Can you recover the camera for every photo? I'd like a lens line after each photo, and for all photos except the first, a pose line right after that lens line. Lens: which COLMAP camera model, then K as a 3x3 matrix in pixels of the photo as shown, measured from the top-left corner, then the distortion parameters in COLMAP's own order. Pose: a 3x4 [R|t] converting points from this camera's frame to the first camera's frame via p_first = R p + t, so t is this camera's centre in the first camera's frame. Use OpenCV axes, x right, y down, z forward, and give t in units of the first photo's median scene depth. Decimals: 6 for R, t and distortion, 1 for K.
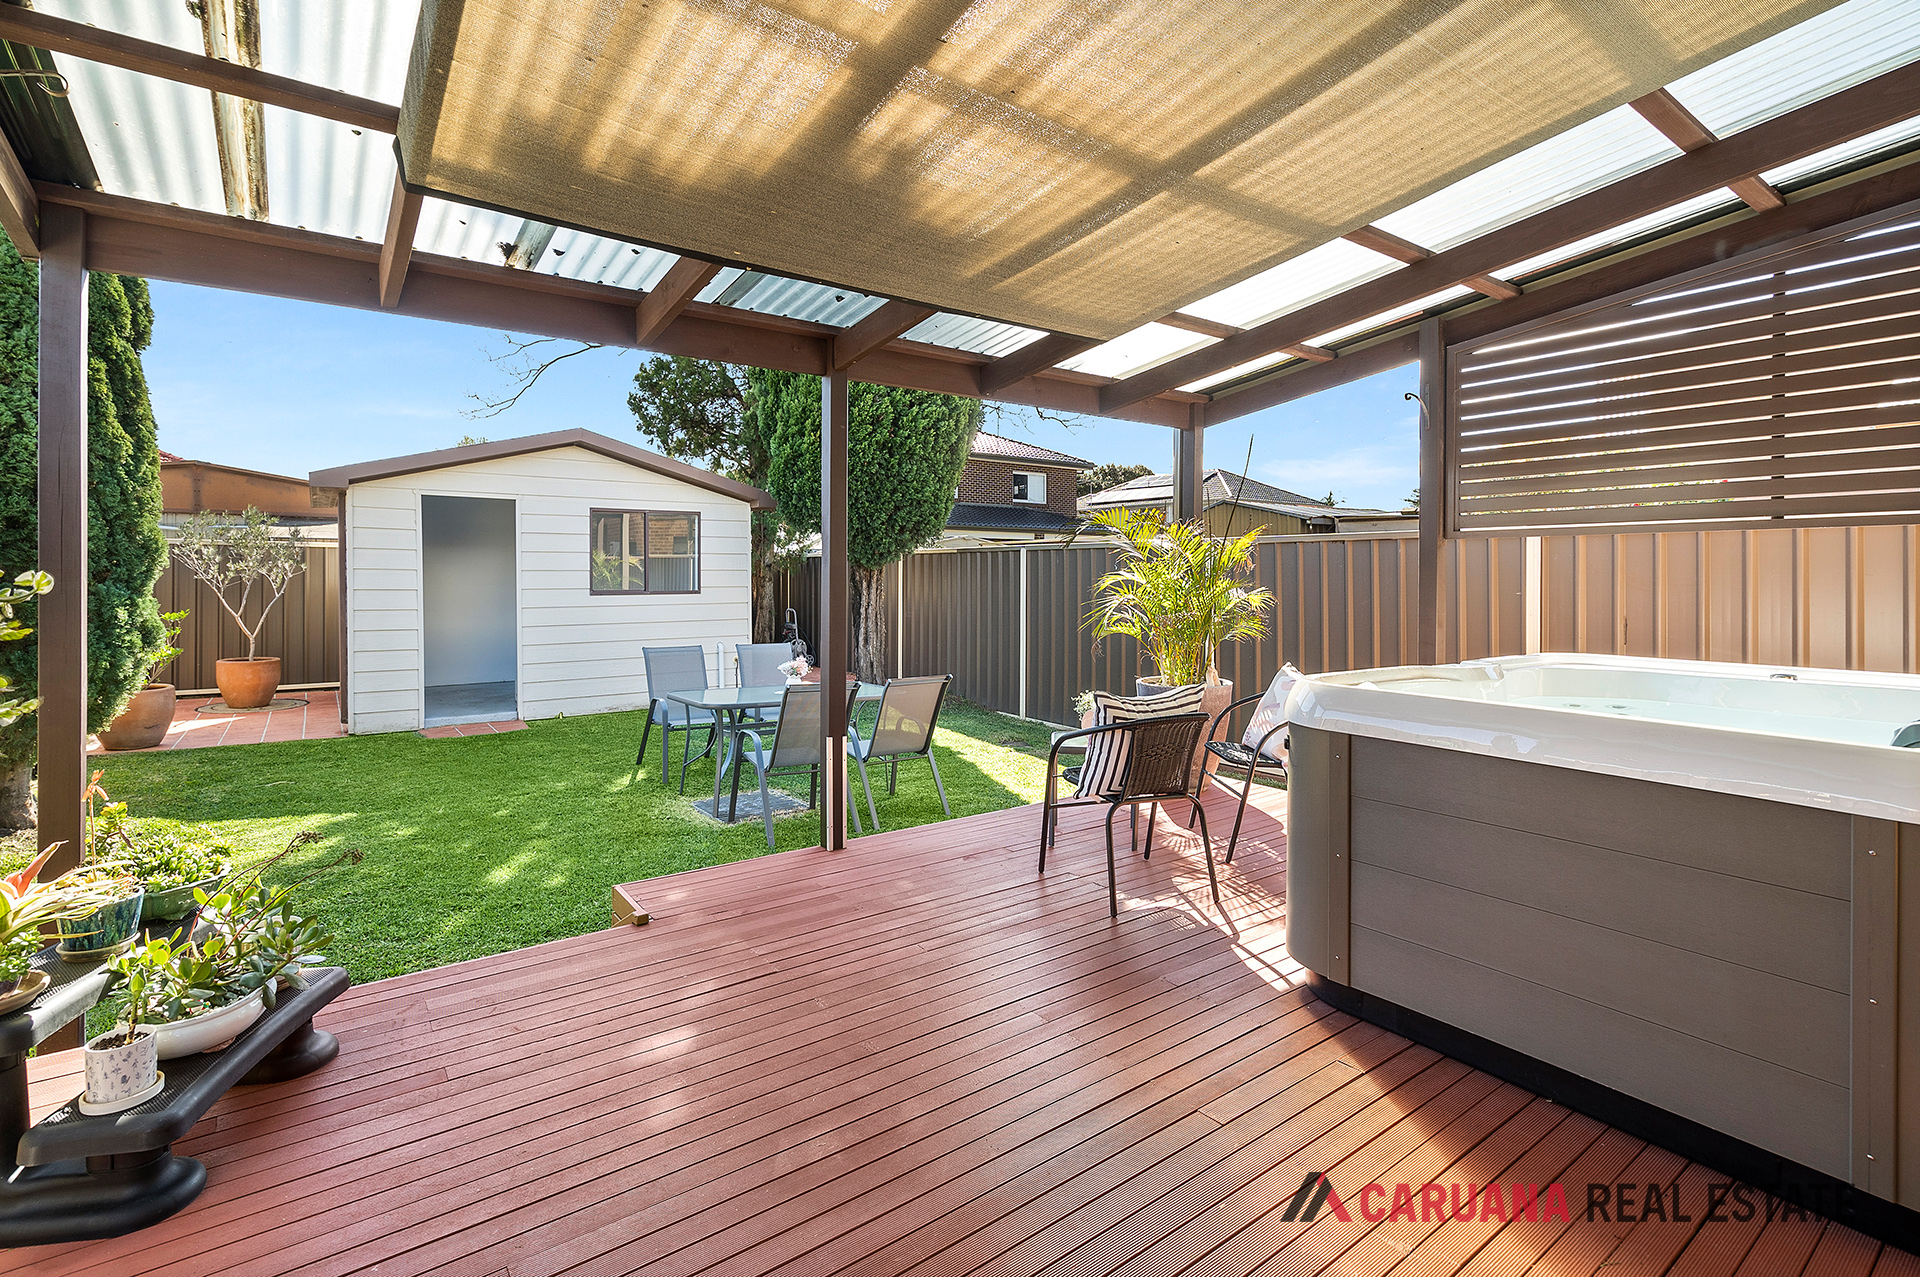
lens RADIAL K [[883.2, 0, 960.7], [0, 883.2, 578.5], [0, 0, 1]] dist [0.002301, 0.000645]
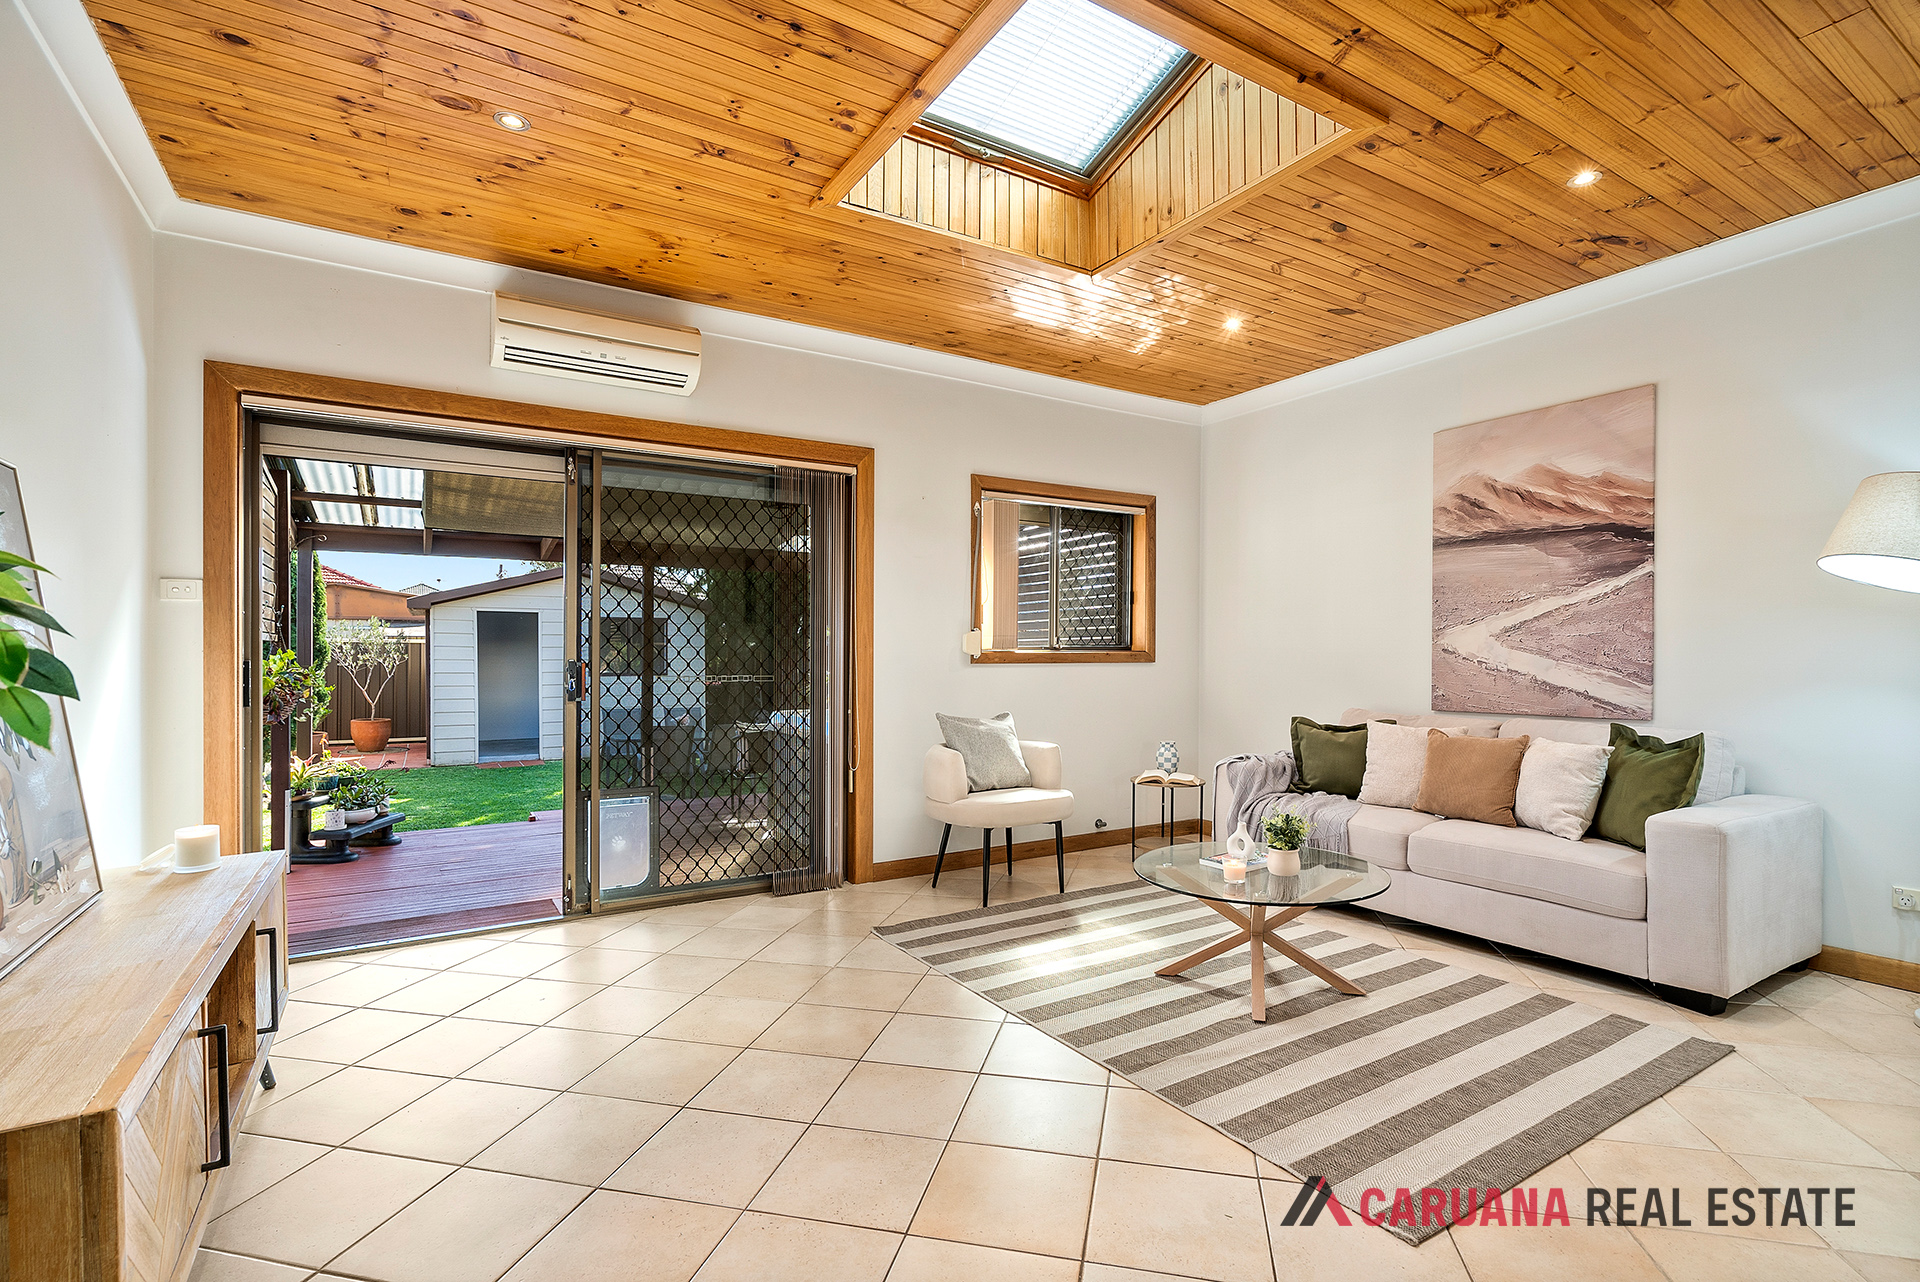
lens RADIAL K [[883.2, 0, 959.8], [0, 883.2, 649.3], [0, 0, 1]] dist [0.002301, 0.000645]
pose [[0.995924, -0.004519, -0.090079, 0.356916], [0.003687, 0.999949, -0.009402, -0.010563], [0.090116, 0.009032, 0.995890, -0.443398]]
